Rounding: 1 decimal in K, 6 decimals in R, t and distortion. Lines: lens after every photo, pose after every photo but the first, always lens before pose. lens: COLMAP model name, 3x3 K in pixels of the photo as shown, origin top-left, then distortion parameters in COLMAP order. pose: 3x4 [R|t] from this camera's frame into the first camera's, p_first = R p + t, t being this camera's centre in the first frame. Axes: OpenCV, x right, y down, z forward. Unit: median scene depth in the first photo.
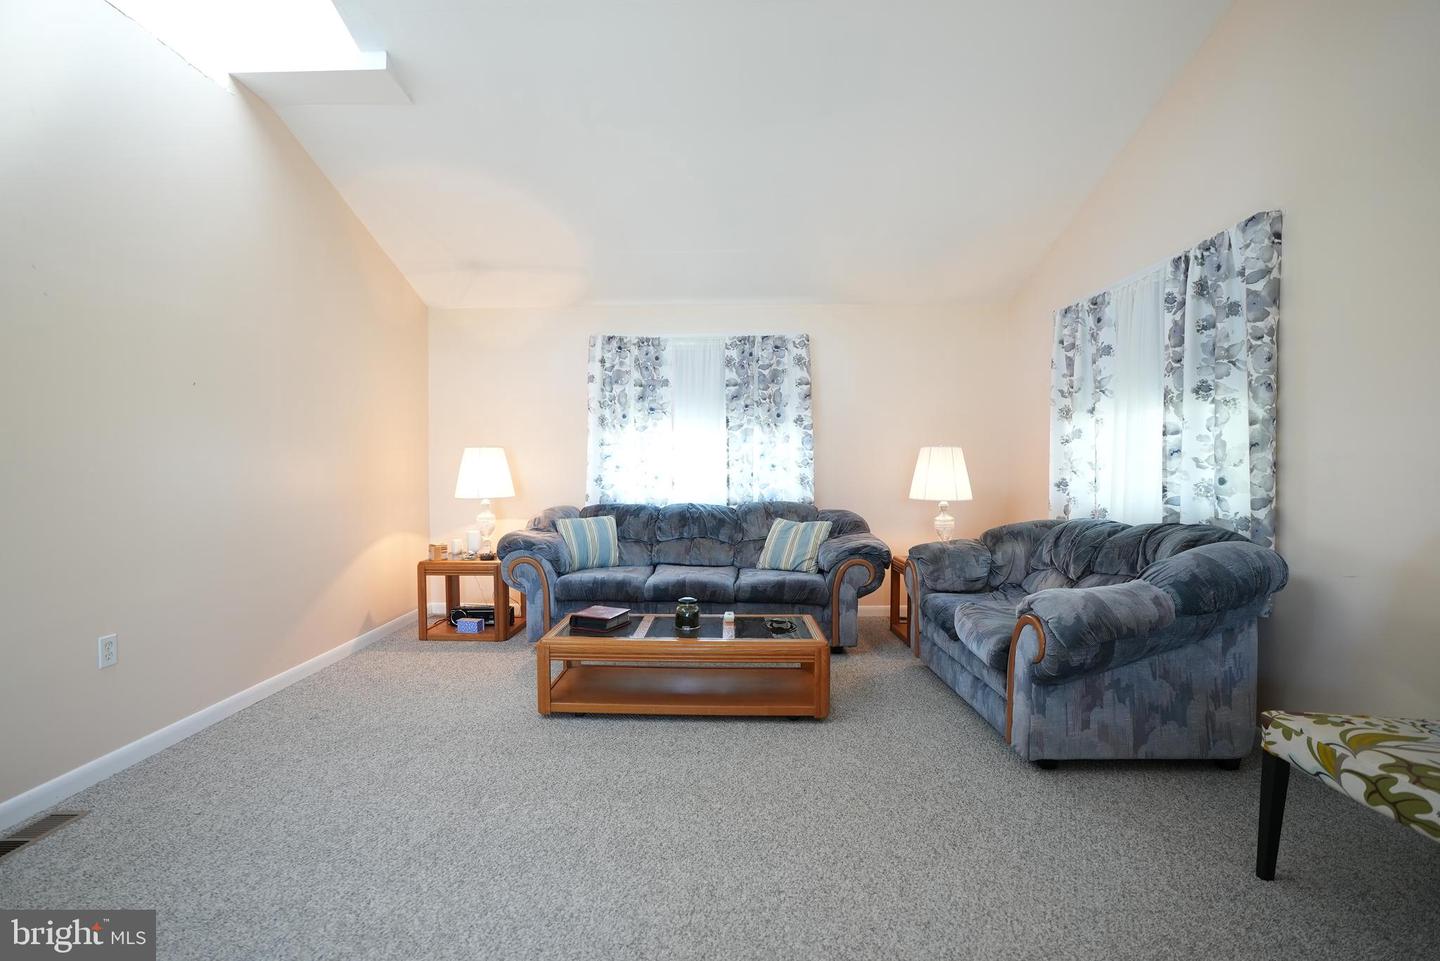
lens RADIAL K [[669.8, 0, 710.5], [0, 669.8, 486.3], [0, 0, 1]] dist [-0.068557, 0.025747]
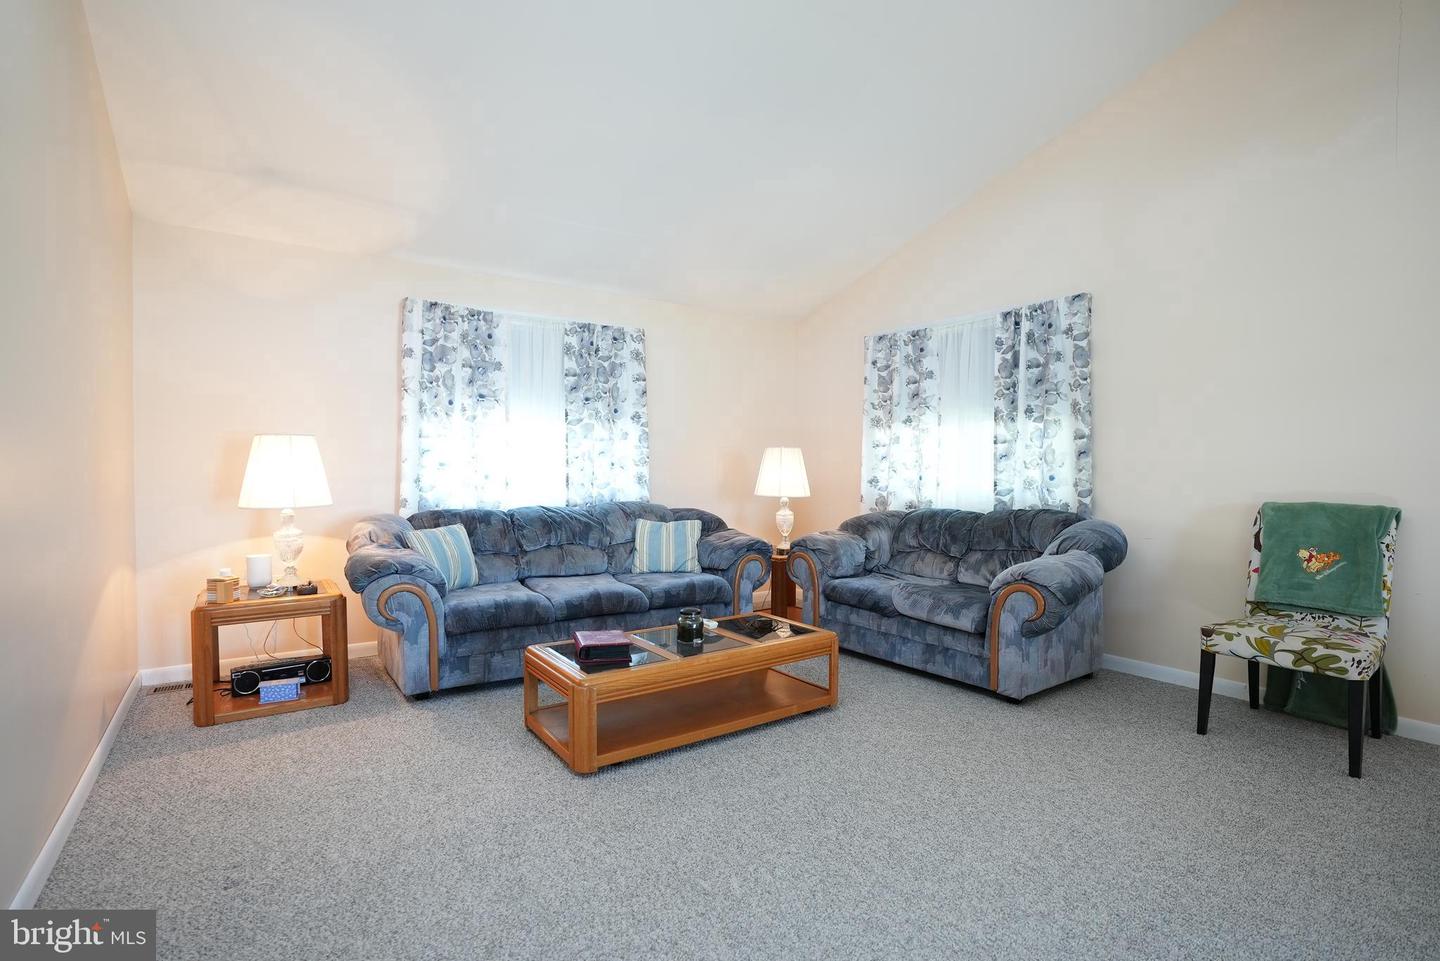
lens RADIAL K [[669.8, 0, 716.7], [0, 669.8, 485.1], [0, 0, 1]] dist [-0.068557, 0.025747]
pose [[0.803698, -0.011091, 0.594934, -0.398417], [0.010767, 0.999934, 0.004096, -0.003812], [-0.594940, 0.003114, 0.803764, 0.175551]]
